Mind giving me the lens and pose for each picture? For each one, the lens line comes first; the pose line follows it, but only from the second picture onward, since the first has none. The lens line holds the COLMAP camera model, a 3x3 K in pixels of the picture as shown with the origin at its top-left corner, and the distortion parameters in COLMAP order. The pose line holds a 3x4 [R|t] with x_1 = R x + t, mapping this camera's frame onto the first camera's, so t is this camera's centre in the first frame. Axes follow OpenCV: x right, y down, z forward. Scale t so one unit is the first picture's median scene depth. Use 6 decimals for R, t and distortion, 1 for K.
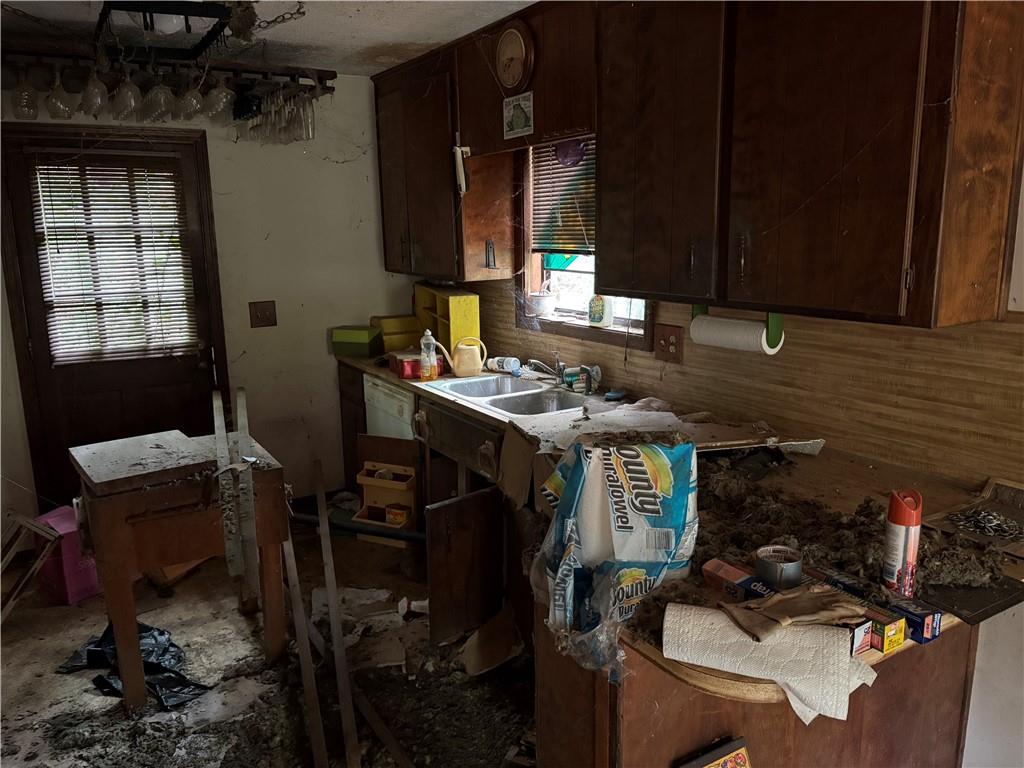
lens RADIAL K [[778.8, 0, 513.0], [0, 778.8, 415.9], [0, 0, 1]] dist [0.012345, -0.017542]
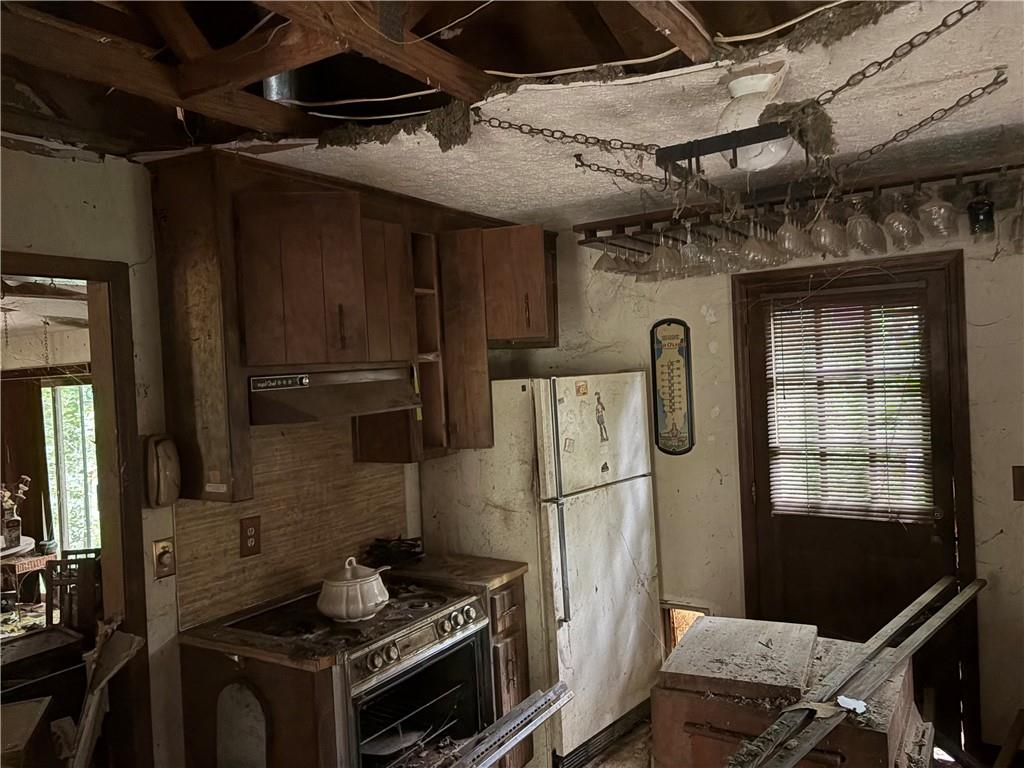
lens RADIAL K [[783.9, 0, 510.7], [0, 783.9, 385.7], [0, 0, 1]] dist [0.061735, -0.065156]
pose [[0.448613, 0.009050, -0.893680, 0.128551], [-0.168635, 0.982844, -0.074699, -0.092294], [0.877672, 0.184217, 0.442442, 0.265032]]
